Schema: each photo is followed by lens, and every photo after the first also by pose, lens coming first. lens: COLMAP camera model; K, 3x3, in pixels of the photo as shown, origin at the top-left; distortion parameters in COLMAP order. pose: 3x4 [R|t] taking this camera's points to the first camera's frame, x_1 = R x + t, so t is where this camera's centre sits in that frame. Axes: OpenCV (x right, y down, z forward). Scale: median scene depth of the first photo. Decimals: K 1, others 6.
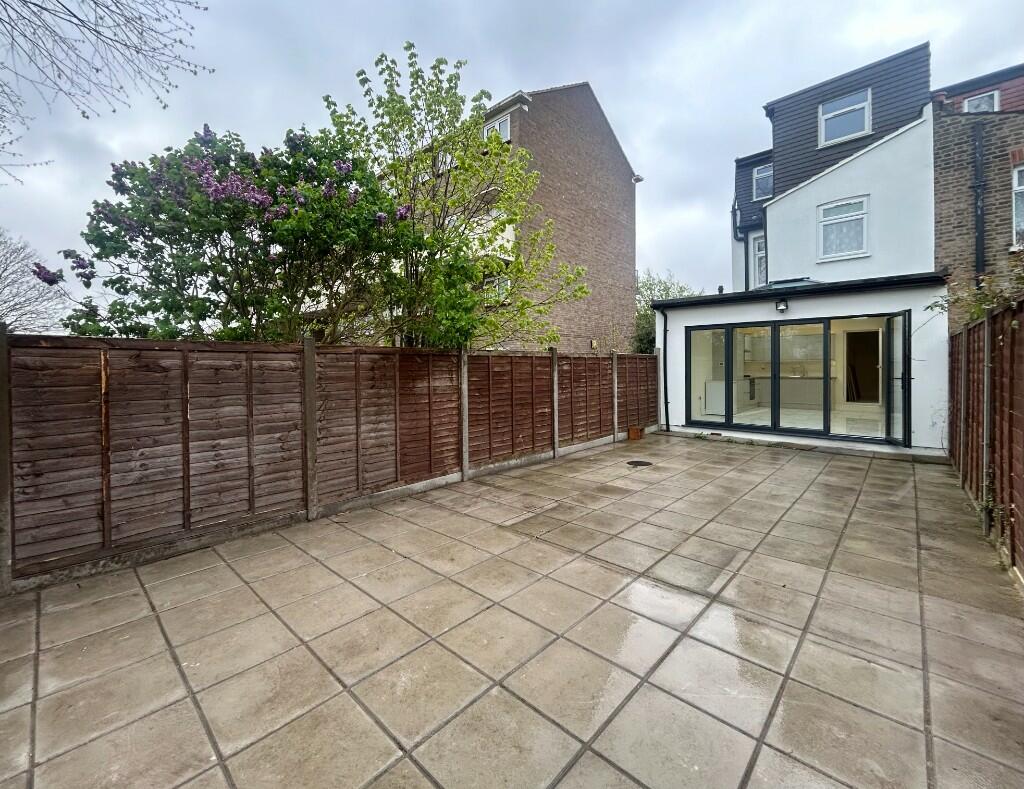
lens RADIAL K [[424.5, 0, 512.0], [0, 424.5, 394.5], [0, 0, 1]] dist [0.001326, 0.000083]
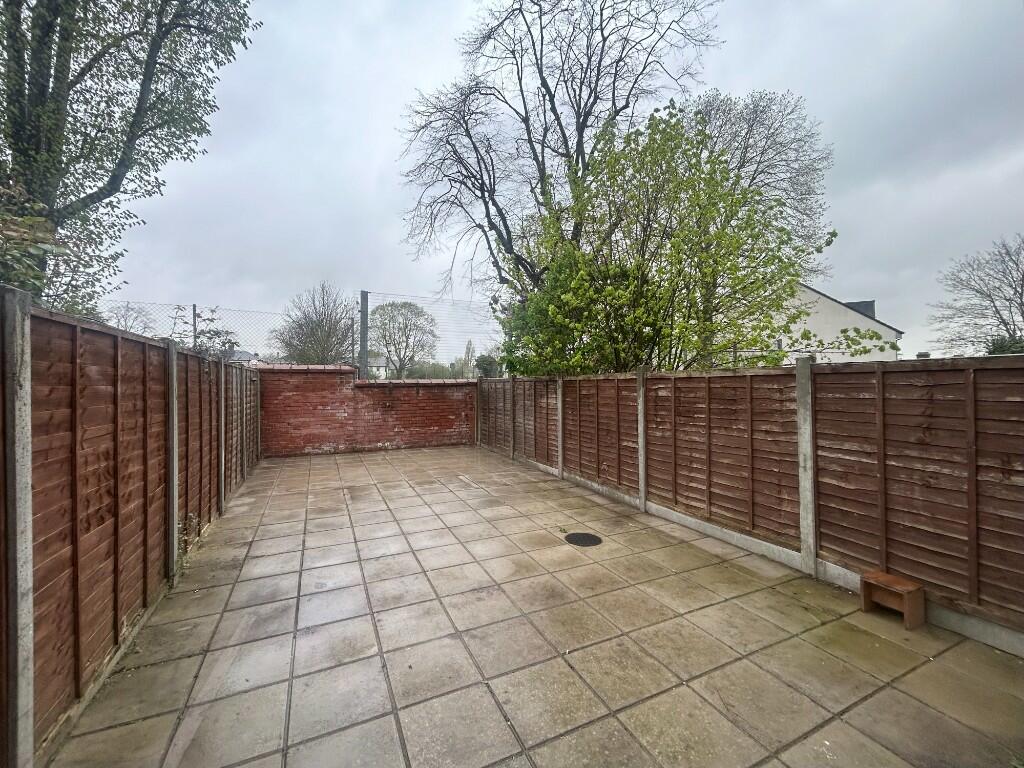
lens RADIAL K [[414.1, 0, 512.0], [0, 414.1, 384.0], [0, 0, 1]] dist [-0.000254, -0.000074]
pose [[-0.372898, 0.011115, -0.927806, 0.889842], [-0.047972, 0.998360, 0.031241, -0.091435], [0.926631, 0.056159, -0.371753, 1.060367]]
